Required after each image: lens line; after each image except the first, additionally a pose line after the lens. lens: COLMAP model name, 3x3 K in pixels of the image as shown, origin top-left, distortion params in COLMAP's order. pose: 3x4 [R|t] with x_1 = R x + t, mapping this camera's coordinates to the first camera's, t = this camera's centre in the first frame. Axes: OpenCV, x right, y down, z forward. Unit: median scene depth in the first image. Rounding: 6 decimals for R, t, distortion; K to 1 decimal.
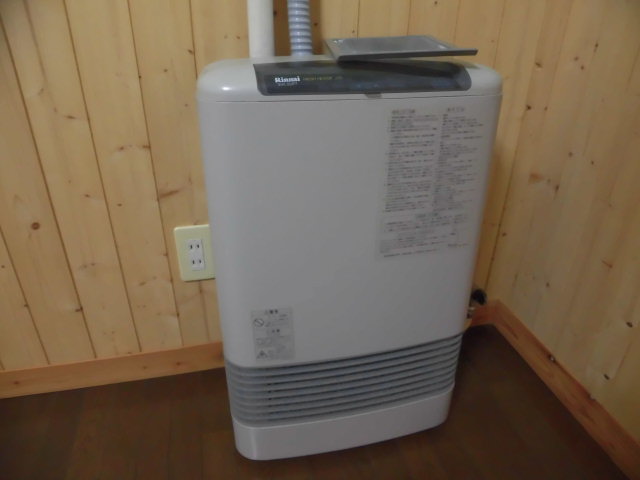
lens RADIAL K [[463.2, 0, 319.7], [0, 463.2, 239.5], [0, 0, 1]] dist [-0.046811, 0.009128]
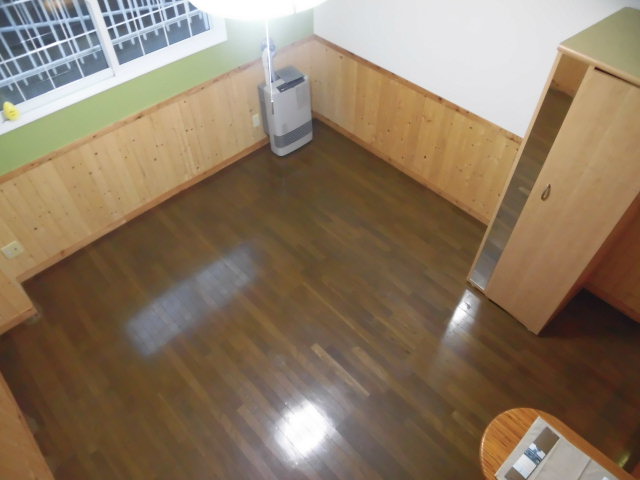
lens RADIAL K [[463.2, 0, 321.1], [0, 463.2, 240.2], [0, 0, 1]] dist [-0.046811, 0.009128]
pose [[0.871980, -0.383682, 0.304037, -1.721144], [0.255222, 0.886284, 0.386475, -0.581961], [-0.417746, -0.259402, 0.870746, -3.973363]]
